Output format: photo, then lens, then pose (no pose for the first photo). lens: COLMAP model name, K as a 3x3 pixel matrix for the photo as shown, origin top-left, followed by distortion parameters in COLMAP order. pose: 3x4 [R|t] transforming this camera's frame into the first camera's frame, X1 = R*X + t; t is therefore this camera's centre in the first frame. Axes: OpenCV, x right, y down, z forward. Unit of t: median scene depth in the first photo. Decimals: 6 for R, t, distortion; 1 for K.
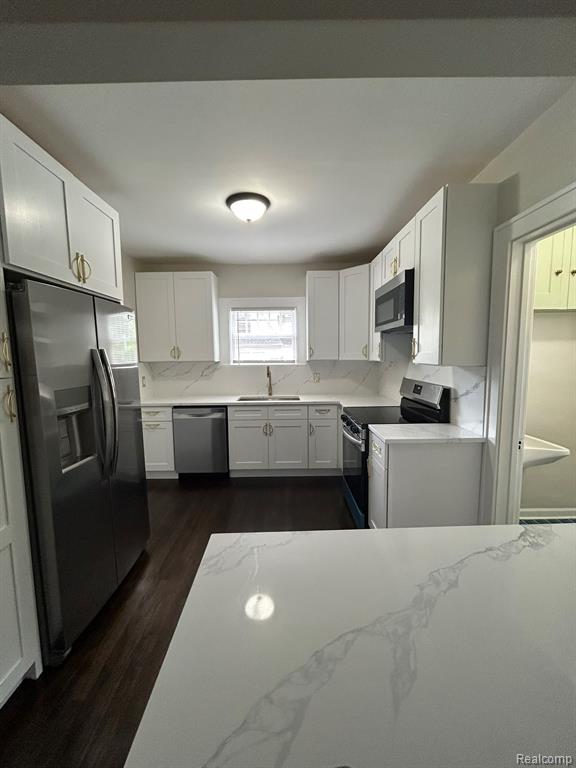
lens RADIAL K [[309.6, 0, 290.0], [0, 309.6, 384.8], [0, 0, 1]] dist [0.000432, 0.000002]
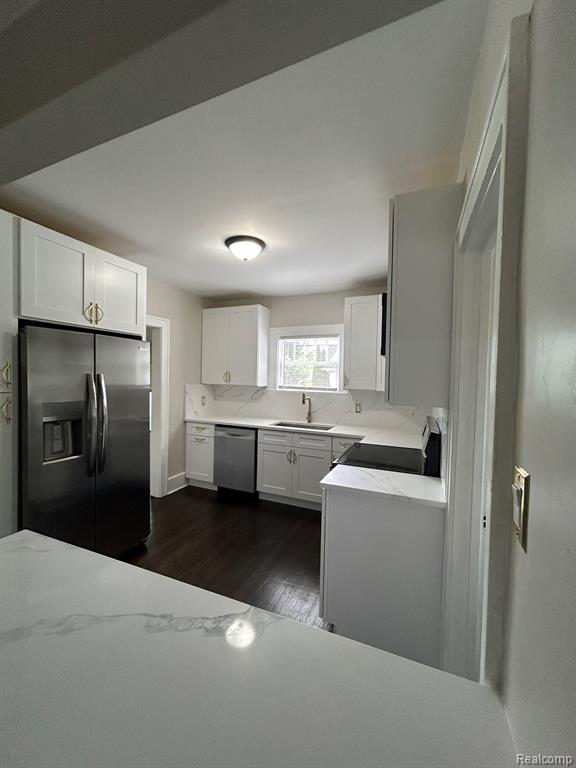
lens RADIAL K [[309.6, 0, 290.0], [0, 309.6, 384.8], [0, 0, 1]] dist [0.000432, 0.000002]
pose [[0.913258, 0.041667, -0.405246, 0.314359], [-0.073361, 0.995314, -0.062987, -0.022213], [0.400723, 0.087253, 0.912035, 0.069459]]
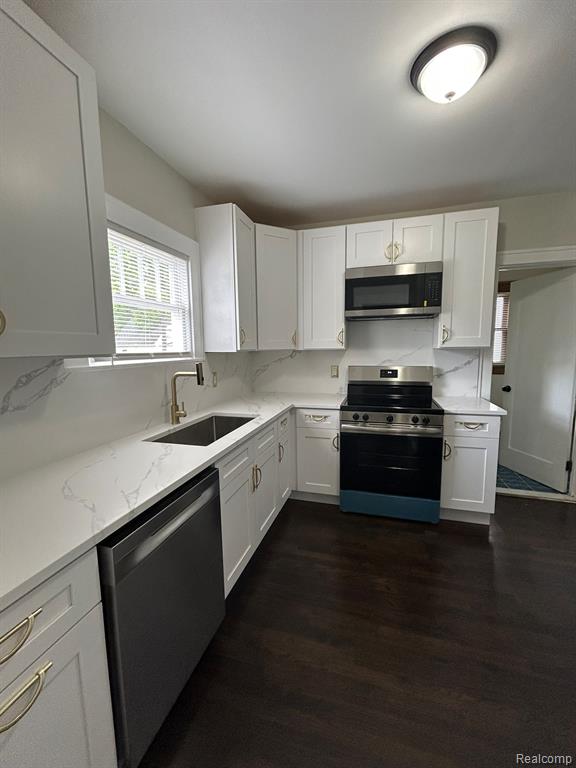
lens RADIAL K [[309.6, 0, 290.0], [0, 309.6, 384.8], [0, 0, 1]] dist [0.000432, 0.000002]
pose [[0.291738, -0.110865, 0.950052, -0.542087], [0.106544, 0.990845, 0.082908, -0.055503], [-0.950546, 0.077035, 0.300879, 0.766375]]
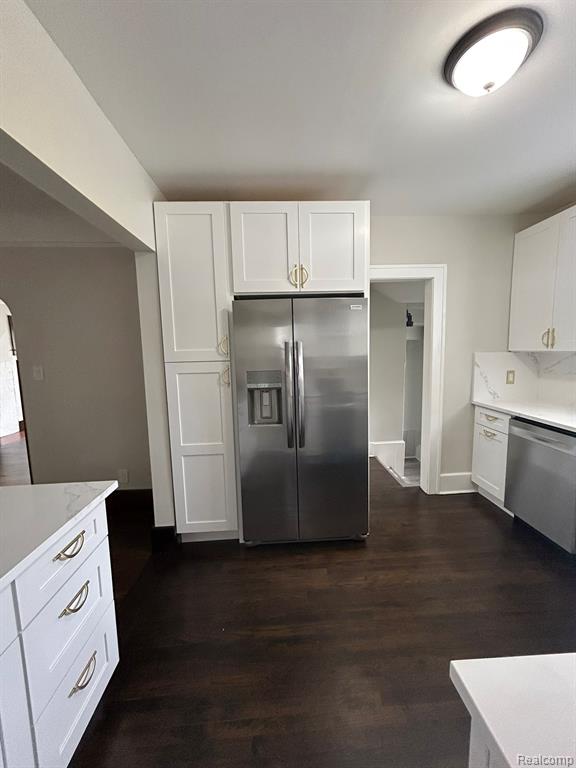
lens RADIAL K [[309.6, 0, 290.0], [0, 309.6, 384.8], [0, 0, 1]] dist [0.000432, 0.000002]
pose [[0.037160, 0.124031, -0.991582, 0.291934], [-0.079355, 0.989500, 0.120796, -0.044119], [0.996154, 0.074198, 0.046612, 0.450163]]
